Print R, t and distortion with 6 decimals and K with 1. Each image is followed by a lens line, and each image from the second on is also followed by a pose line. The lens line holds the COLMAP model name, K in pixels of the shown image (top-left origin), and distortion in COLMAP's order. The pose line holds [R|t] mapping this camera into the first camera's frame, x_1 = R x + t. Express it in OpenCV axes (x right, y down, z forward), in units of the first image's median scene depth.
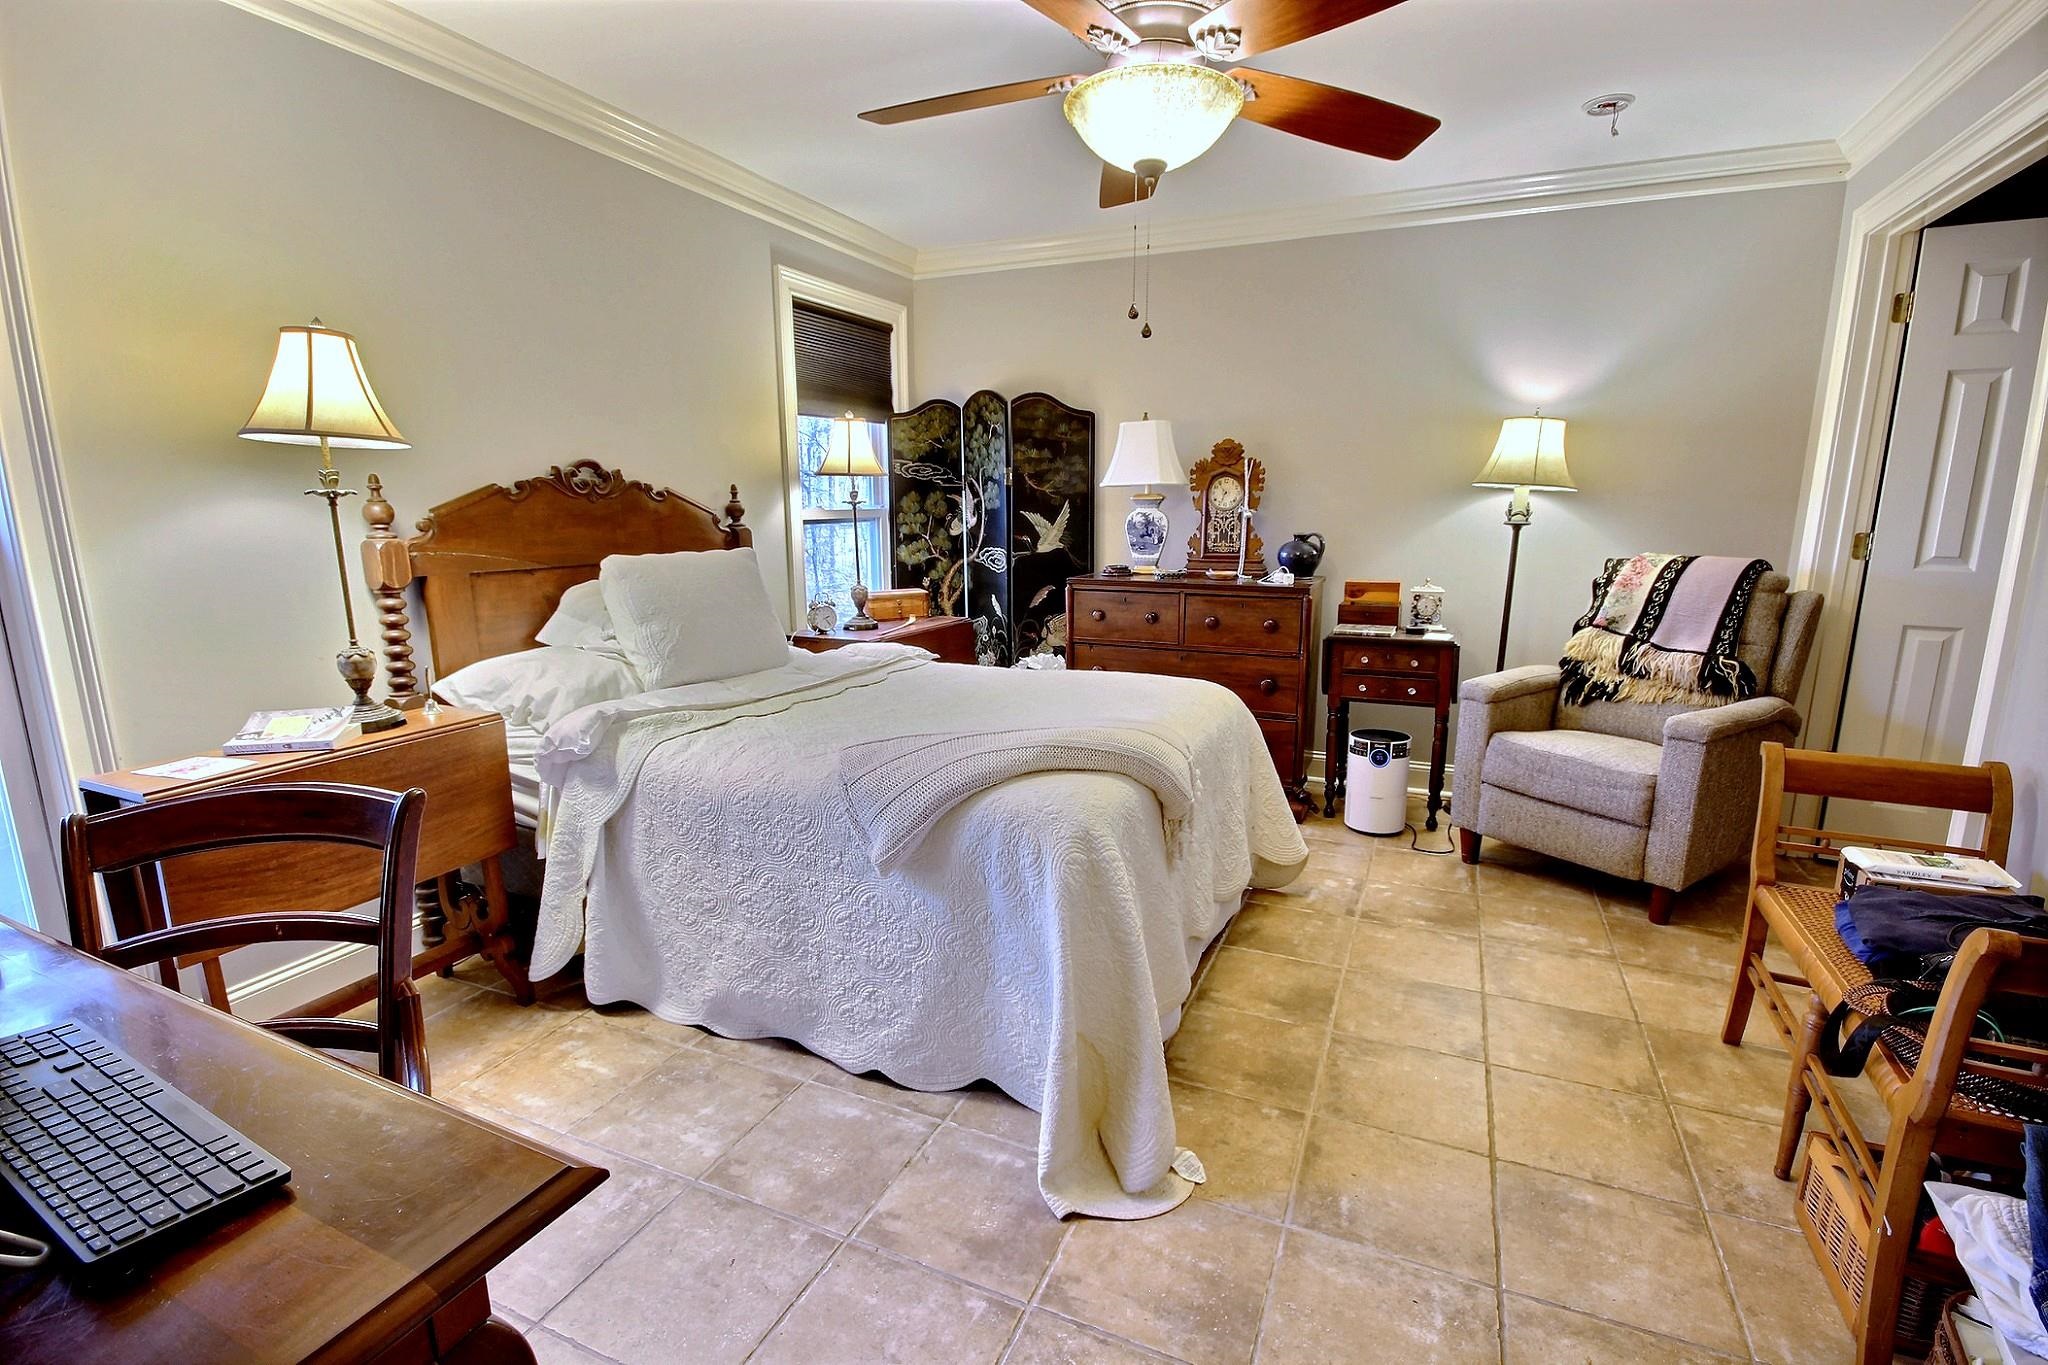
lens RADIAL K [[951.1, 0, 1024.9], [0, 951.1, 696.8], [0, 0, 1]] dist [0.001445, -0.000381]
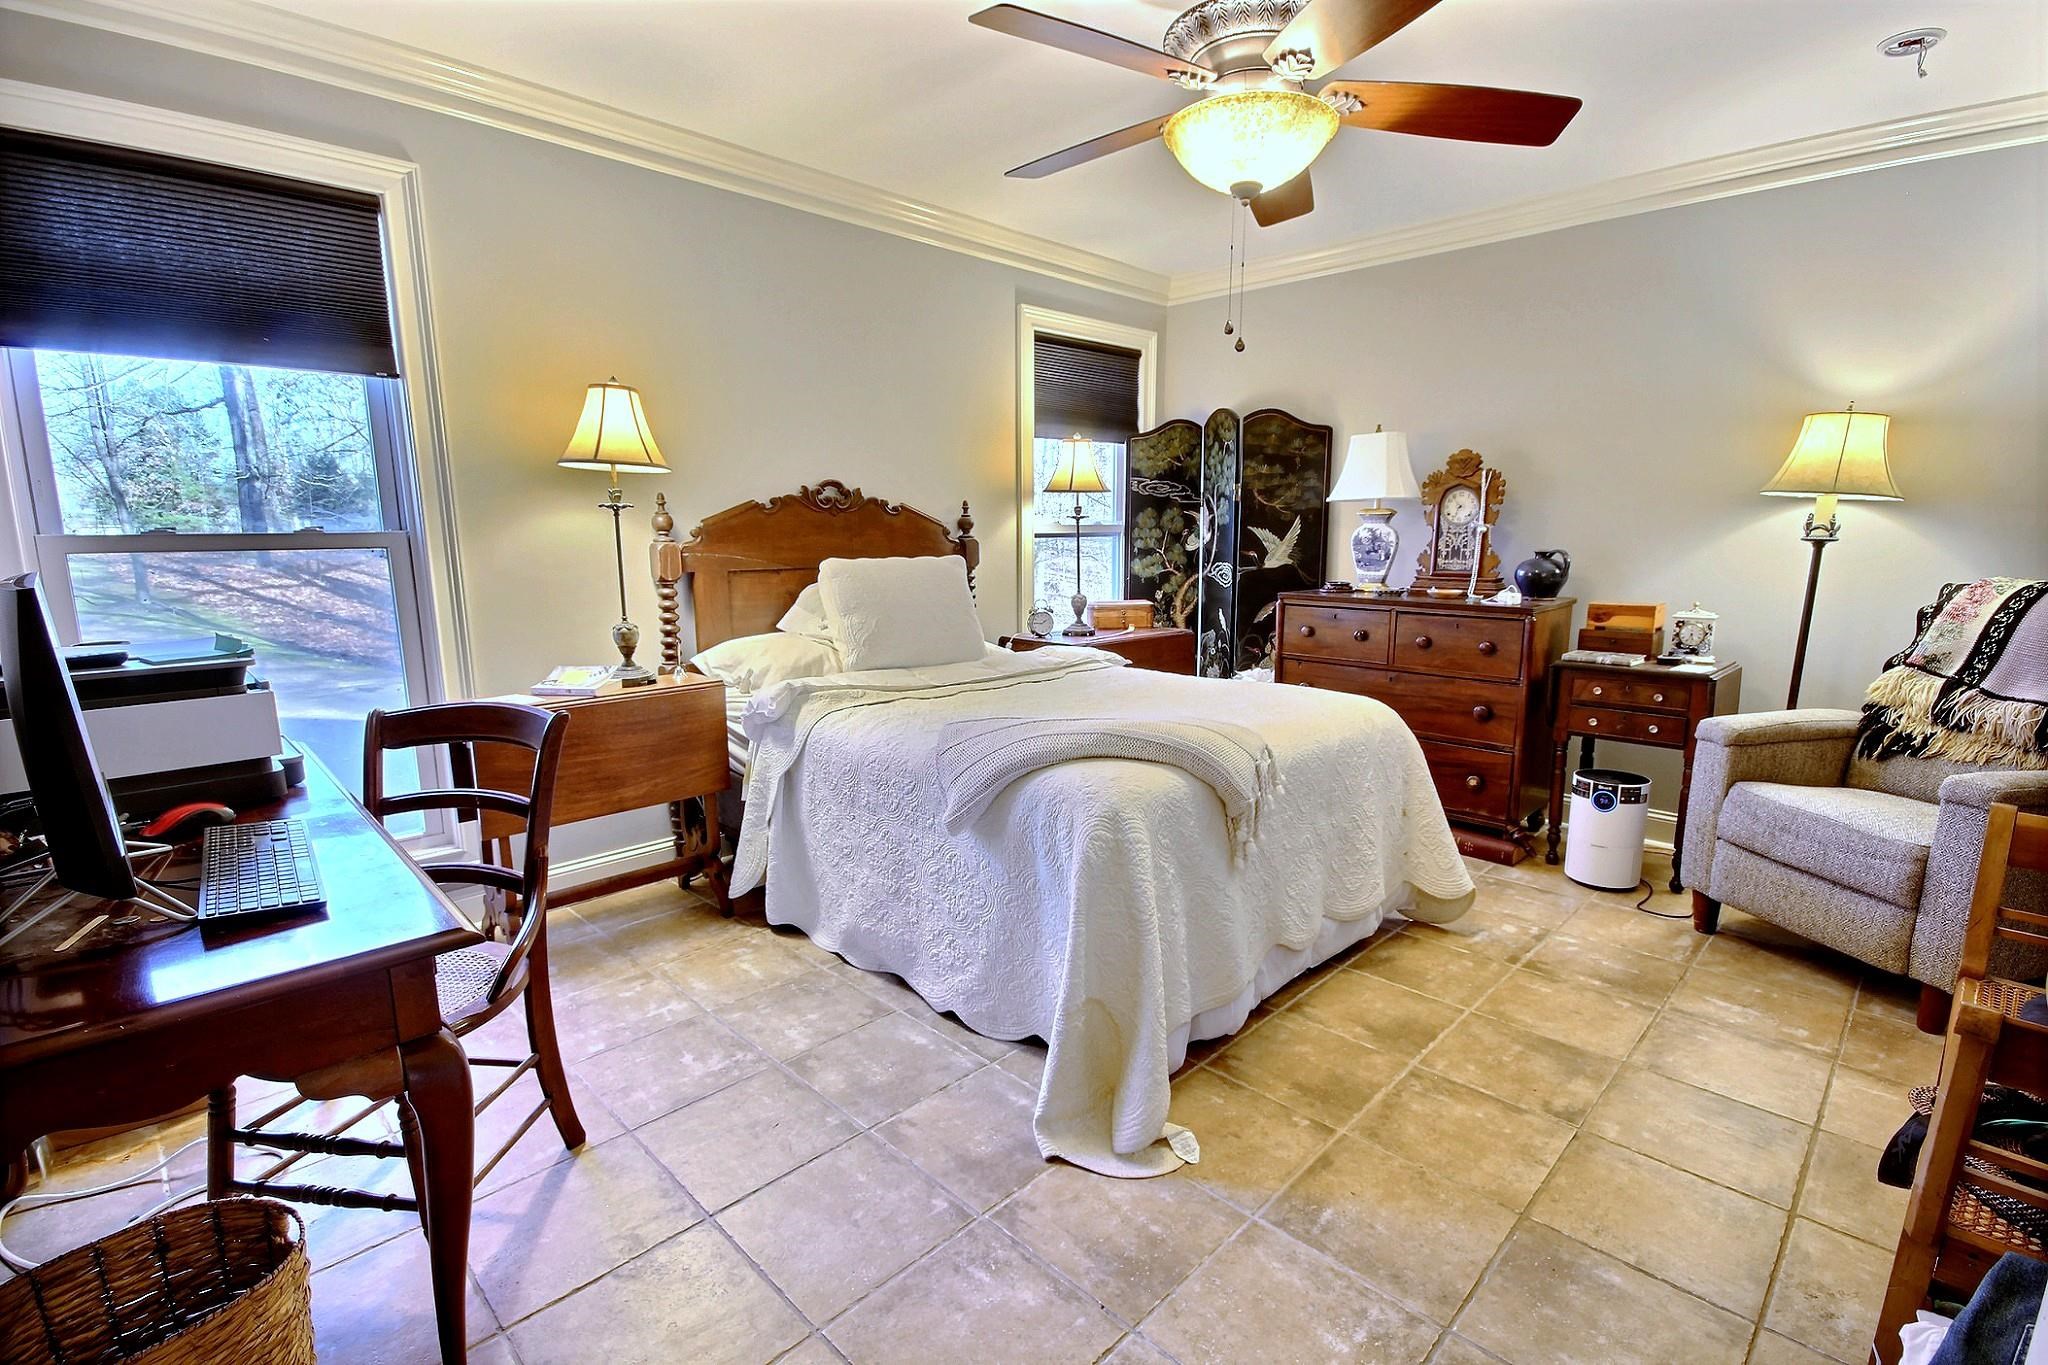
lens RADIAL K [[951.1, 0, 1024.9], [0, 951.1, 696.8], [0, 0, 1]] dist [0.001445, -0.000381]
pose [[0.934654, 0.063805, -0.349786, 0.210072], [-0.071991, 0.997351, -0.010437, 0.018501], [0.348193, 0.034937, 0.936772, -0.029156]]
